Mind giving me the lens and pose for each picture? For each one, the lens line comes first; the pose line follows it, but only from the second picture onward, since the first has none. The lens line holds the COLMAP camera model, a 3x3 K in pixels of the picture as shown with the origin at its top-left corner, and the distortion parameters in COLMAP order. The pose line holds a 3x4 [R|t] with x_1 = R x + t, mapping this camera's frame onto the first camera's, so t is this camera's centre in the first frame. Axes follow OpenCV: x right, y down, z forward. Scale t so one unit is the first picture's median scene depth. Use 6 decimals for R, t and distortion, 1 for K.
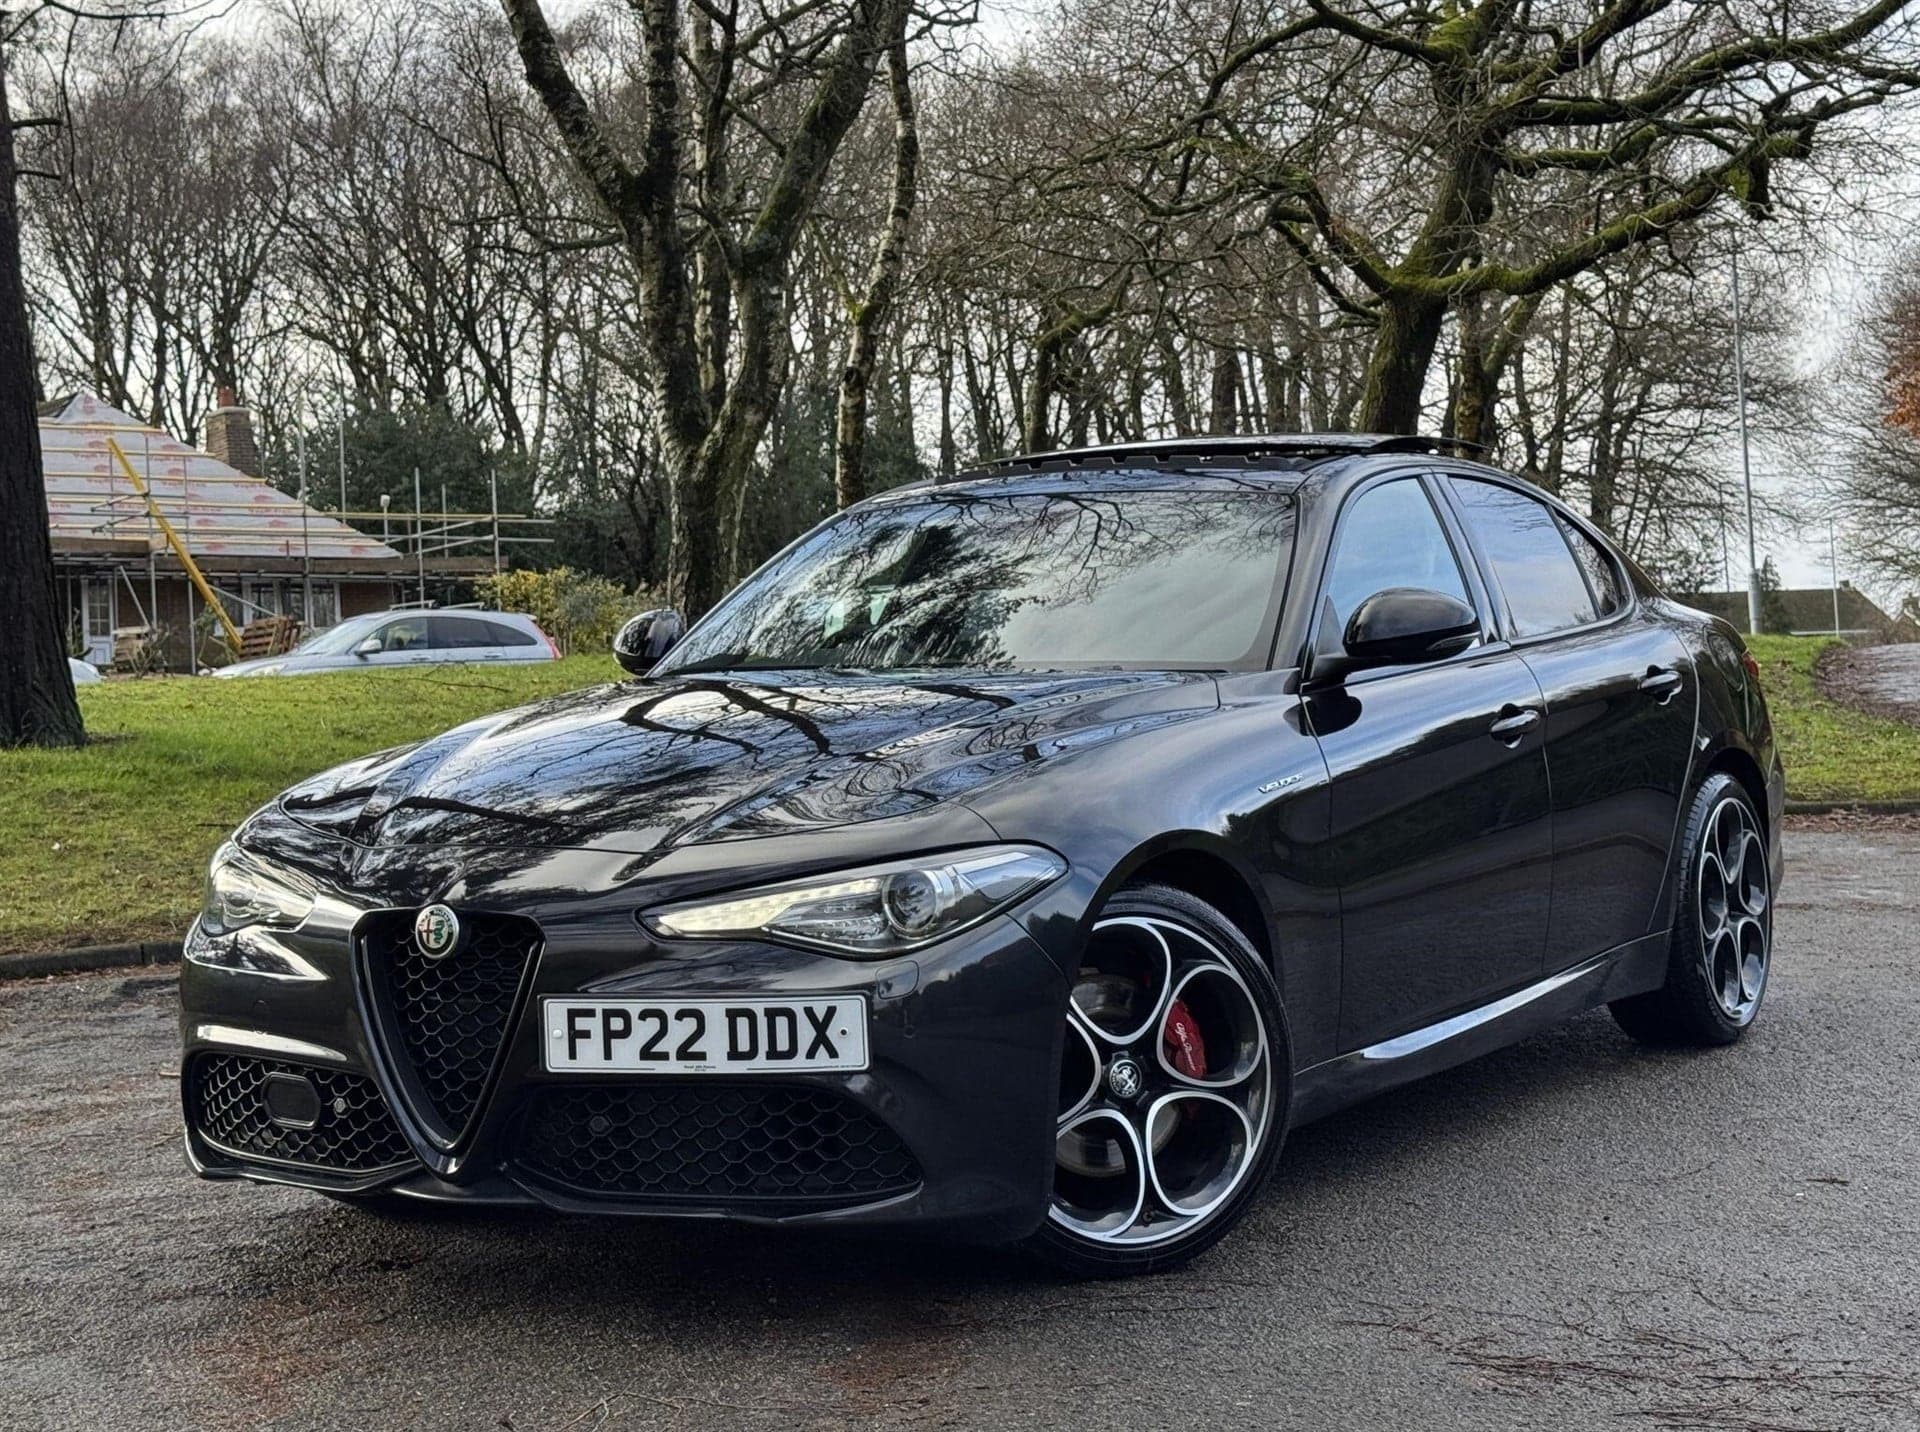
lens RADIAL K [[3220.1, 0, 960.0], [0, 3220.1, 716.0], [0, 0, 1]] dist [0.217898, -0.046001]
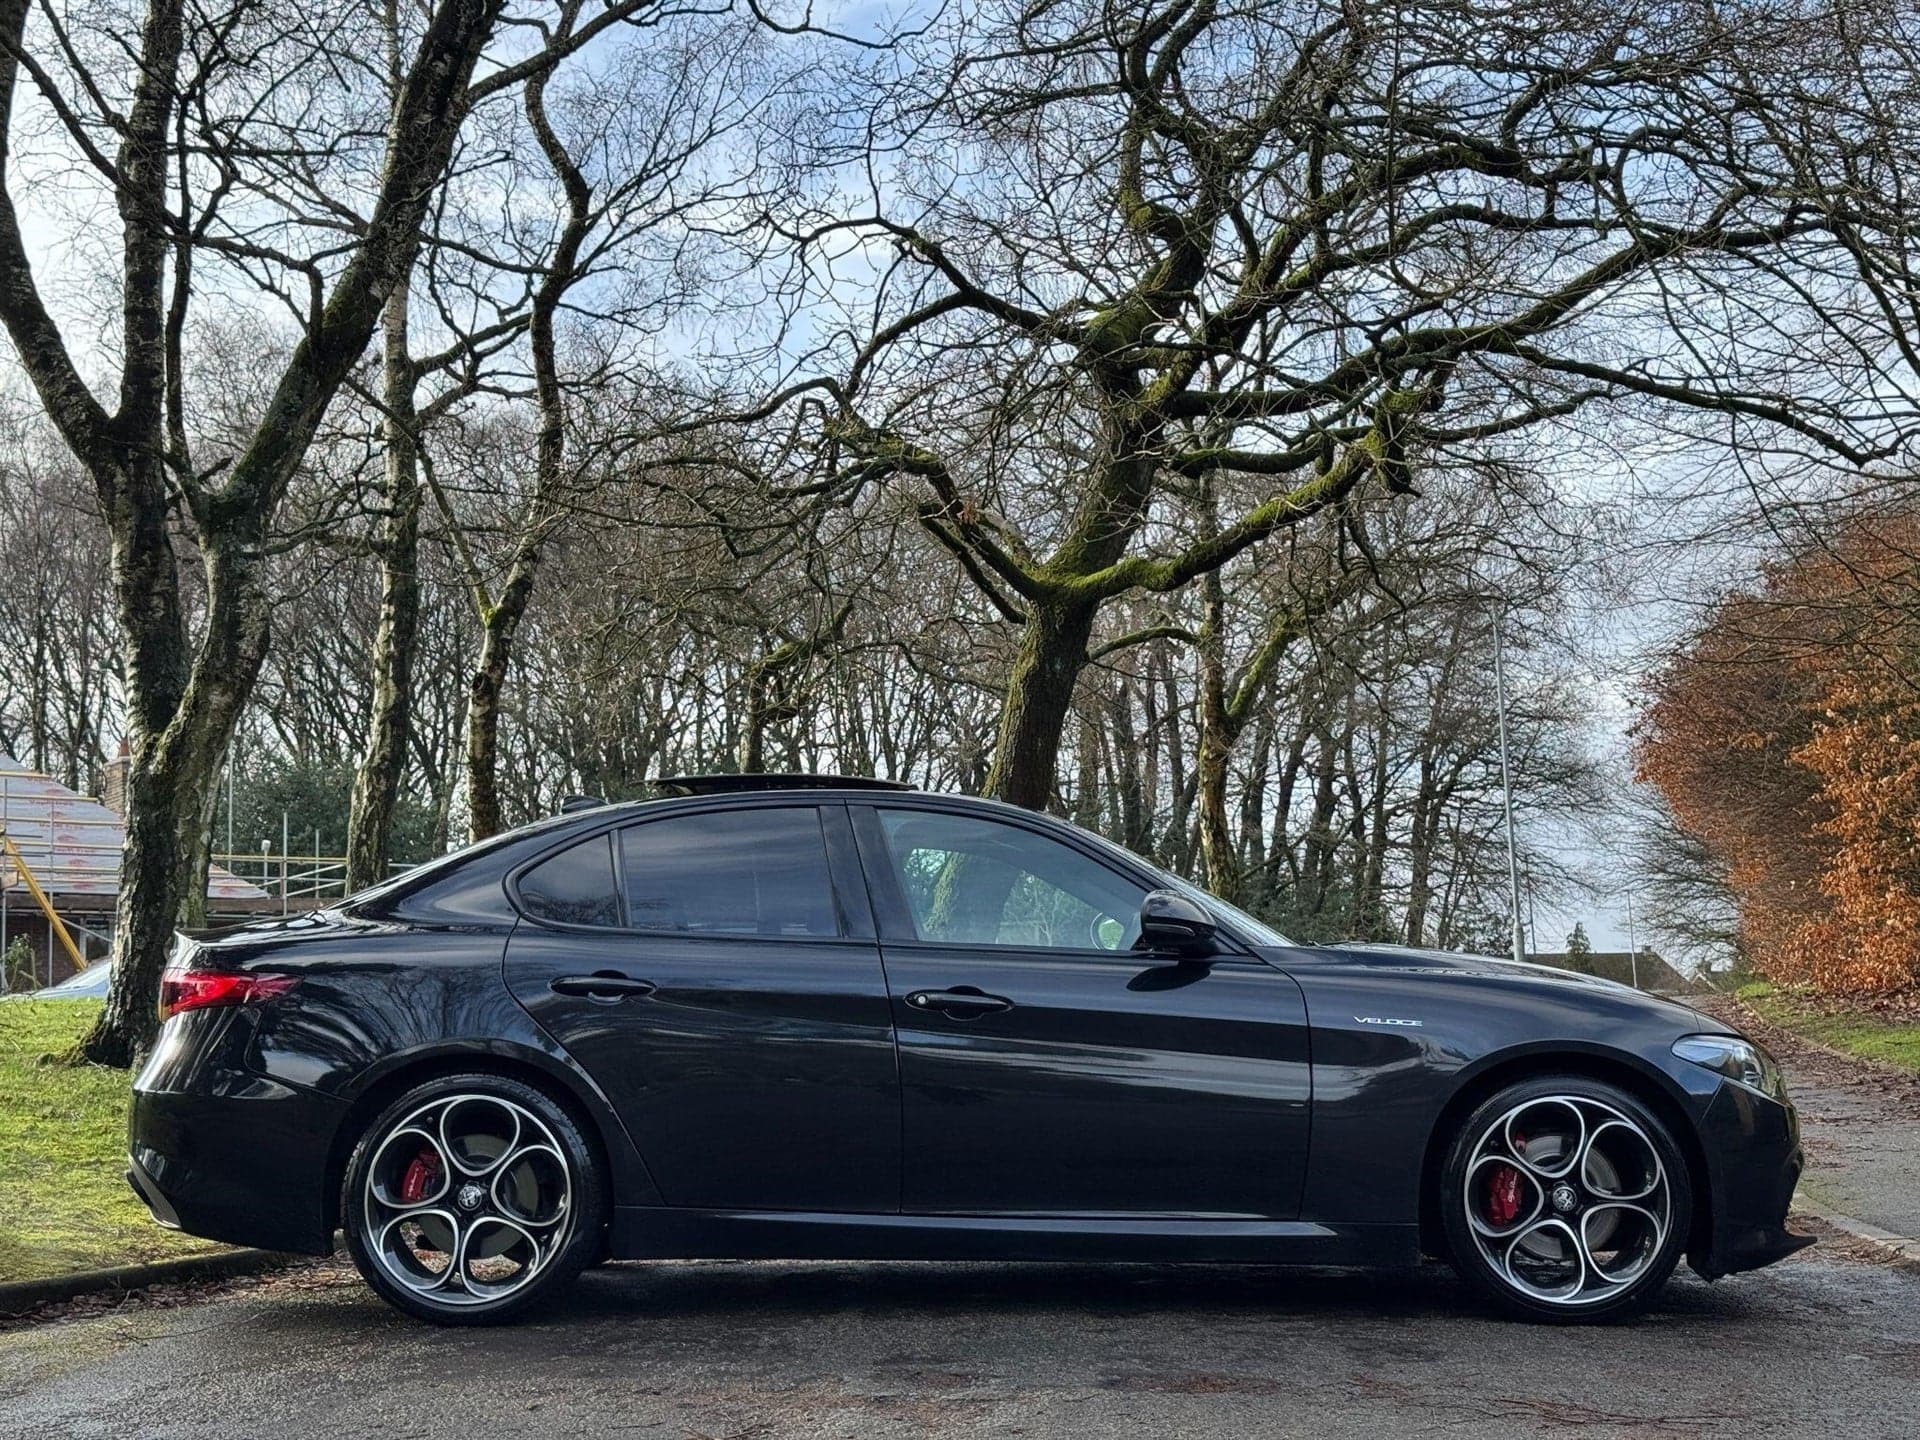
lens RADIAL K [[2837.3, 0, 1001.0], [0, 2837.3, 837.0], [0, 0, 1]] dist [0.138629, -0.121268]
pose [[0.999087, 0.015762, 0.039719, 0.276608], [-0.012689, 0.996991, -0.076474, -0.007390], [-0.040805, 0.075900, 0.996280, 0.658938]]
